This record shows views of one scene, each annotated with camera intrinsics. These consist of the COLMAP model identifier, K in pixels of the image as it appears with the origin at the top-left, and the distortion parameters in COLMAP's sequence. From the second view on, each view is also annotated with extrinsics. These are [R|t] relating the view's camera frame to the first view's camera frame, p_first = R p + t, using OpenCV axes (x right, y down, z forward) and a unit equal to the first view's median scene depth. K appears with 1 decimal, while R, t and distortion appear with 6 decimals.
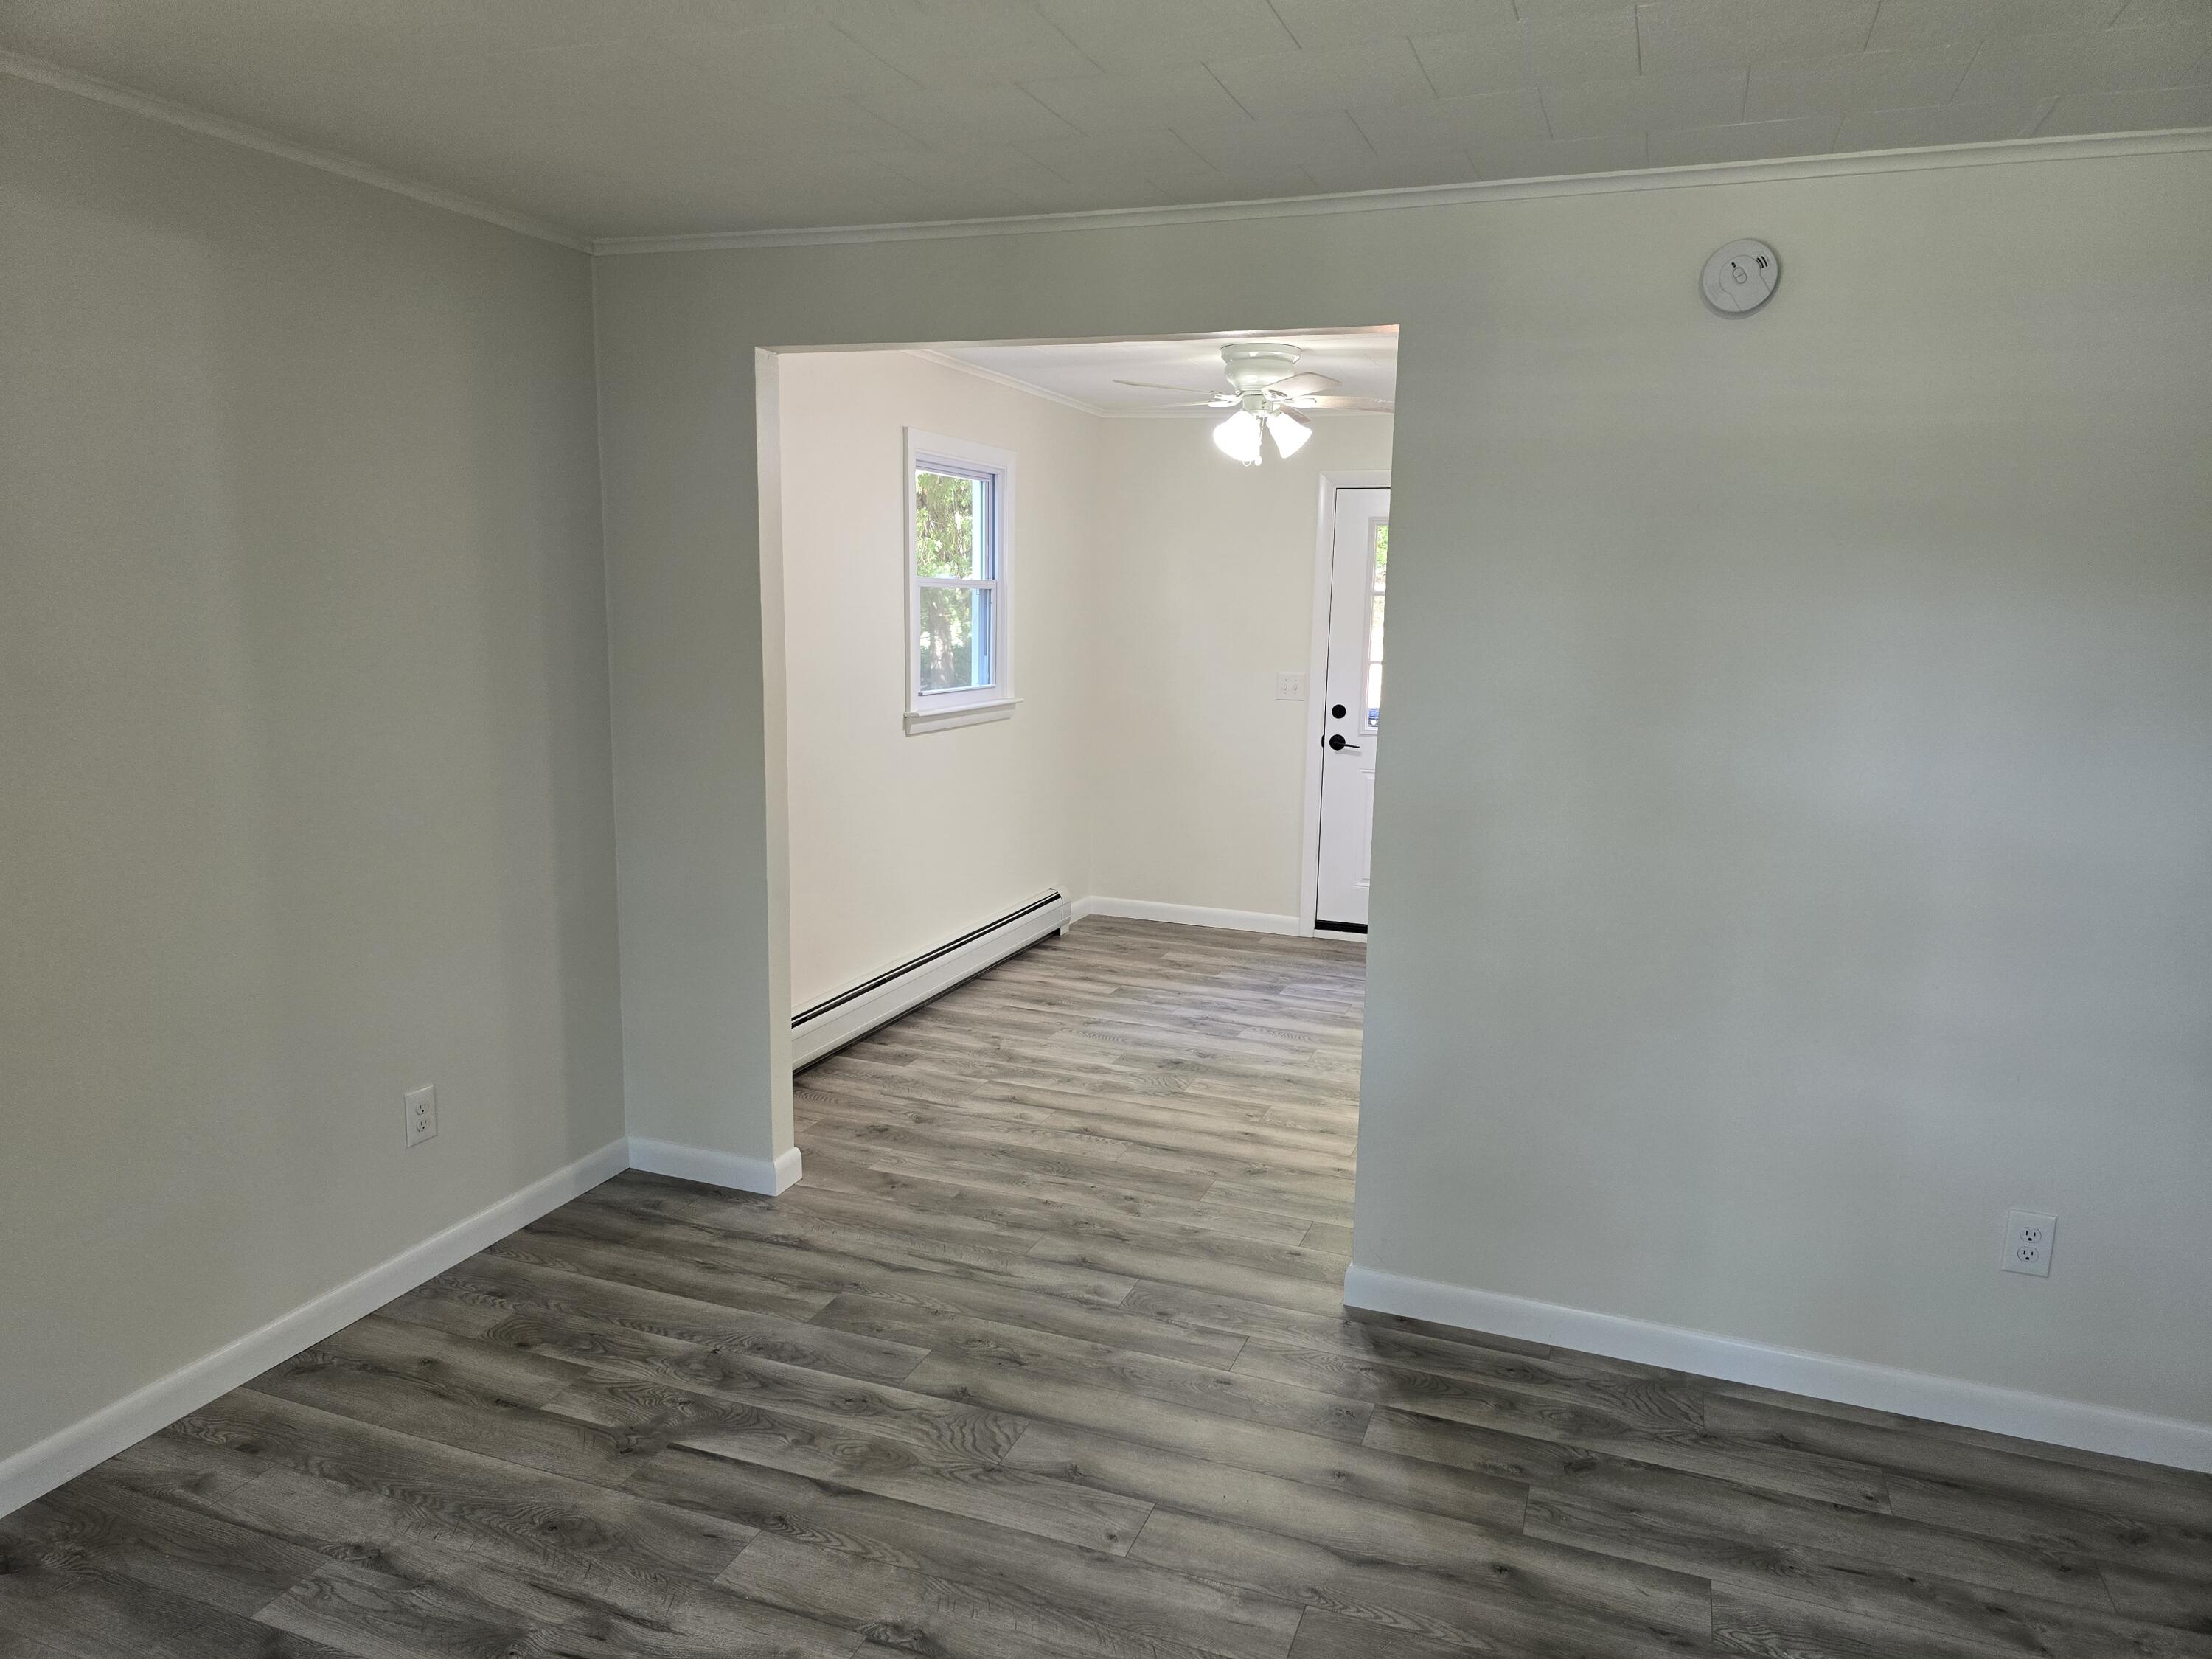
lens RADIAL K [[1481.0, 0, 1110.4], [0, 1481.0, 834.6], [0, 0, 1]] dist [0.068975, -0.057749]
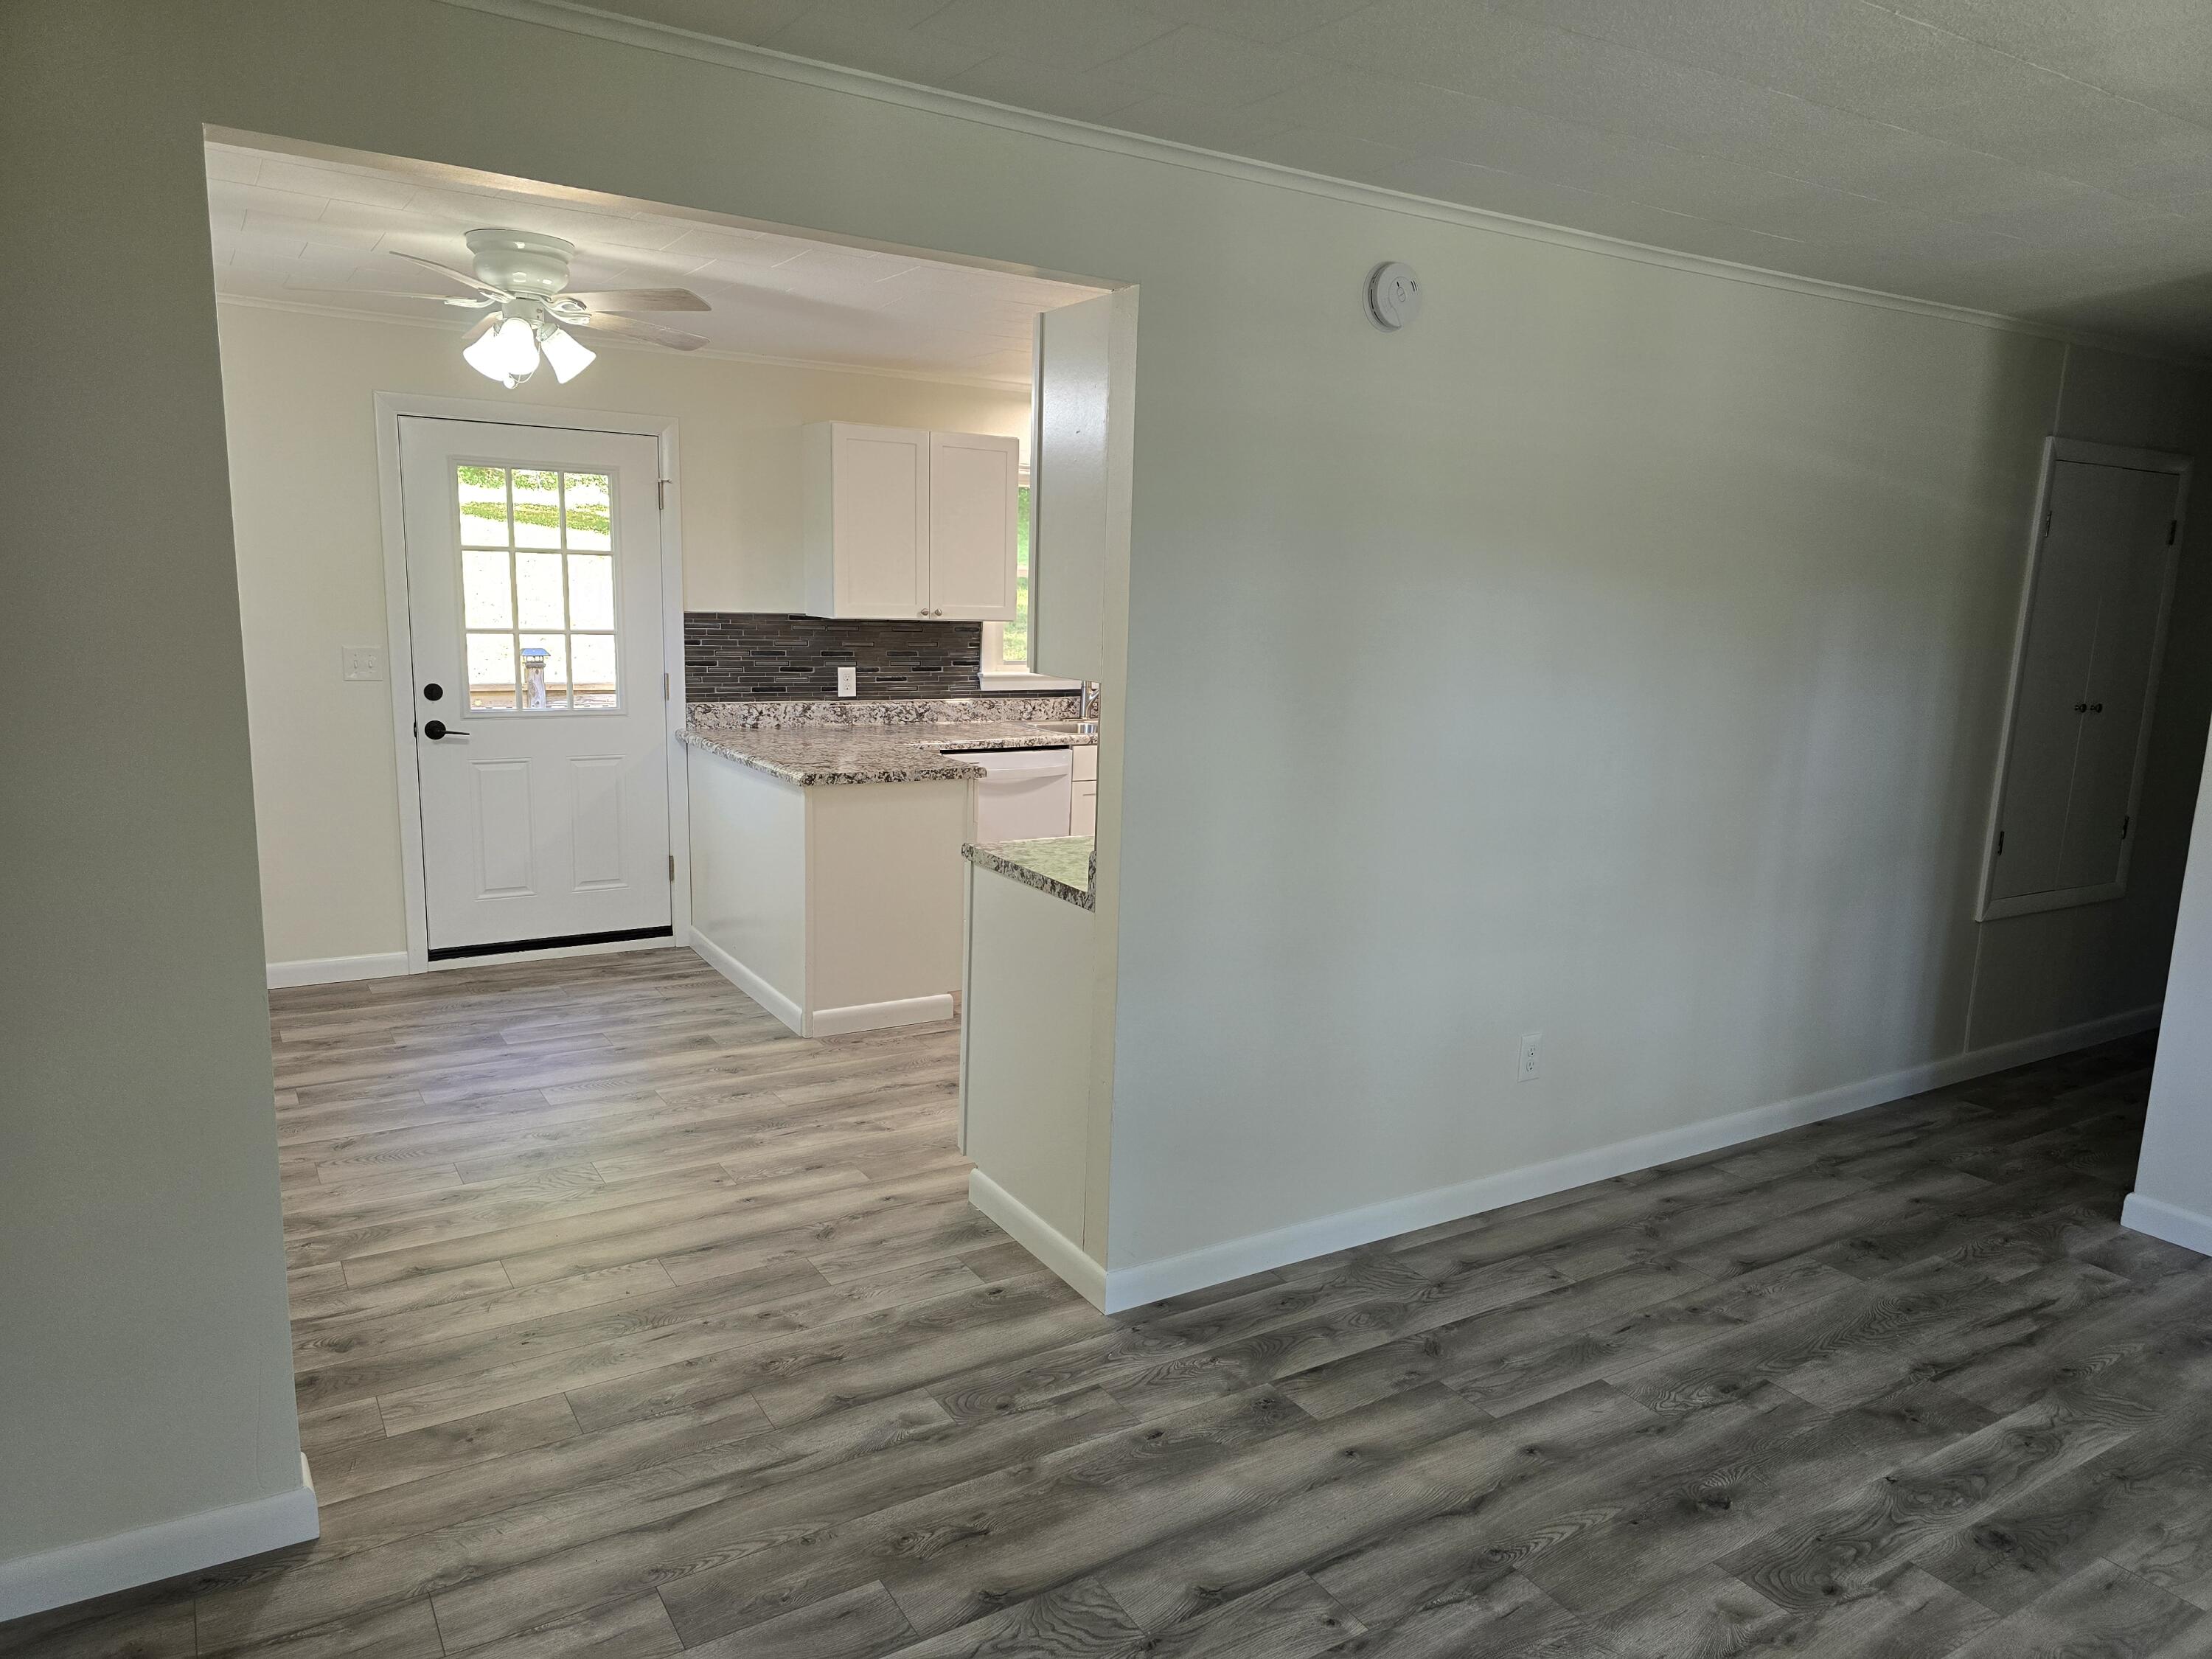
lens RADIAL K [[1481.0, 0, 1116.8], [0, 1481.0, 842.0], [0, 0, 1]] dist [0.068975, -0.057749]
pose [[0.604849, -0.142569, 0.783474, -0.394369], [0.110836, 0.989339, 0.094463, -0.054348], [-0.788589, 0.029701, 0.614203, 0.288200]]
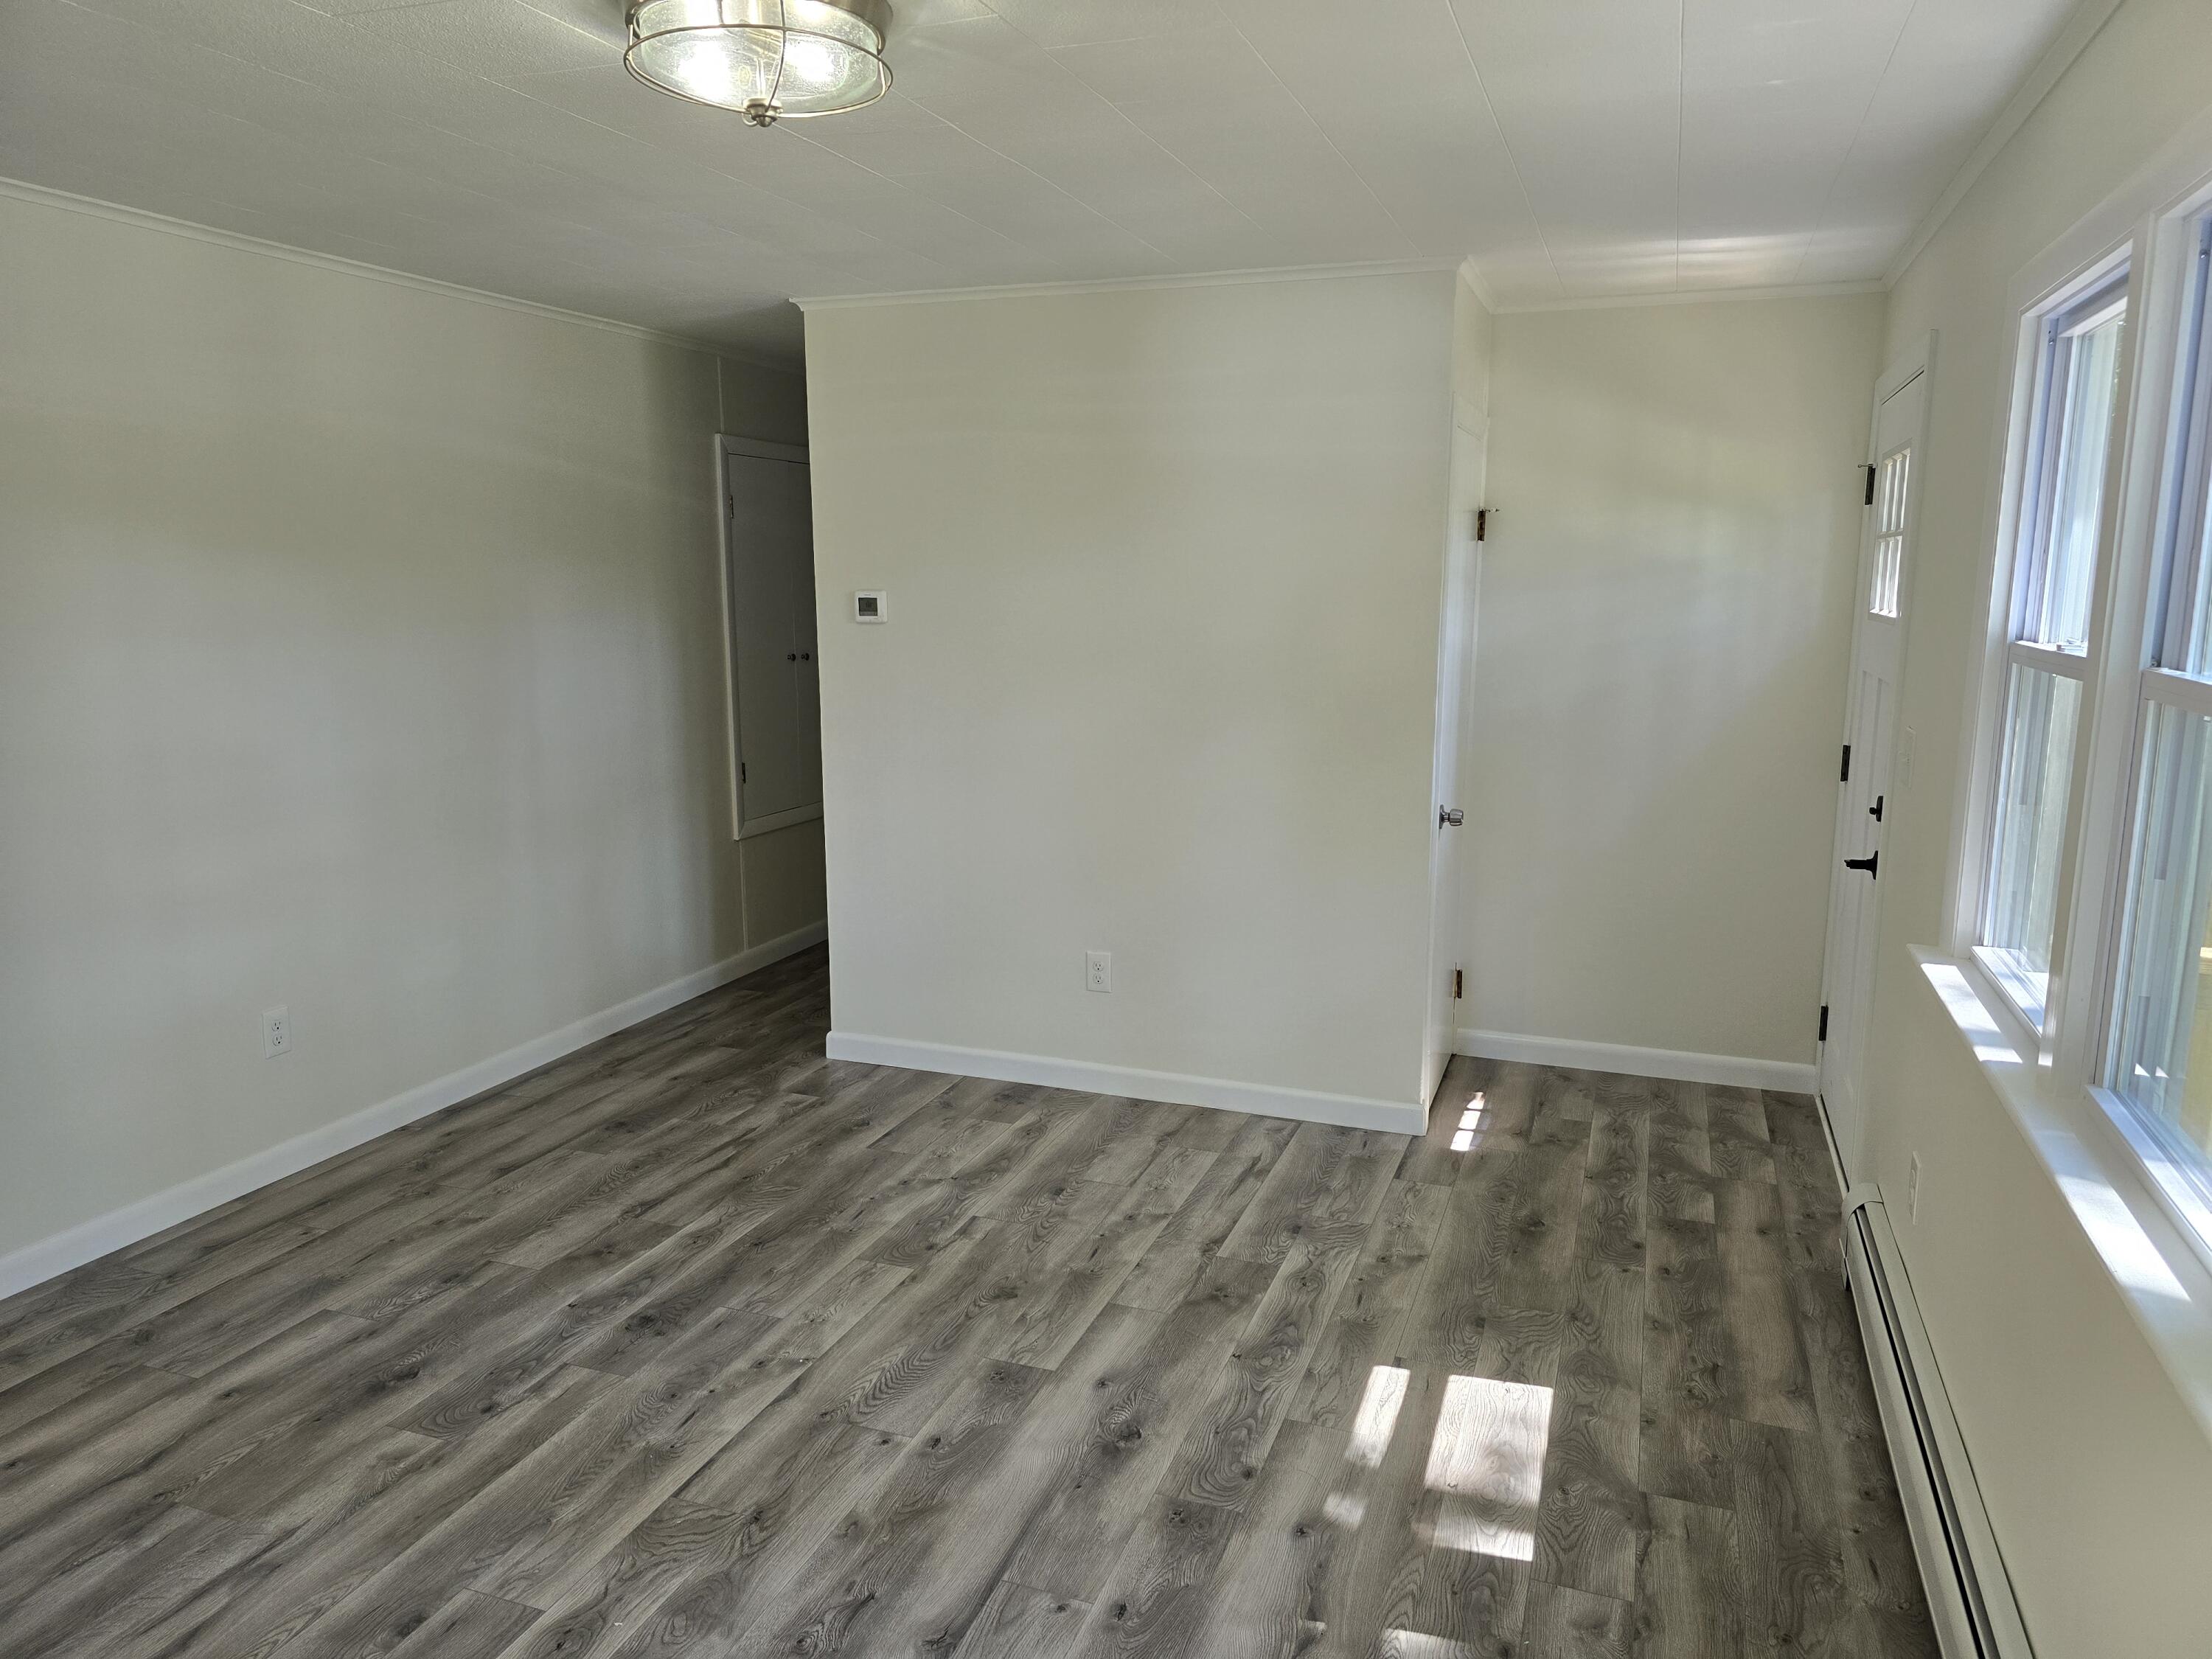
lens RADIAL K [[1481.0, 0, 1103.5], [0, 1481.0, 830.0], [0, 0, 1]] dist [0.068975, -0.057749]
pose [[0.001410, -0.193157, 0.981167, -0.431392], [0.162996, 0.968091, 0.190348, -0.027468], [-0.986626, 0.159658, 0.032849, 0.114909]]
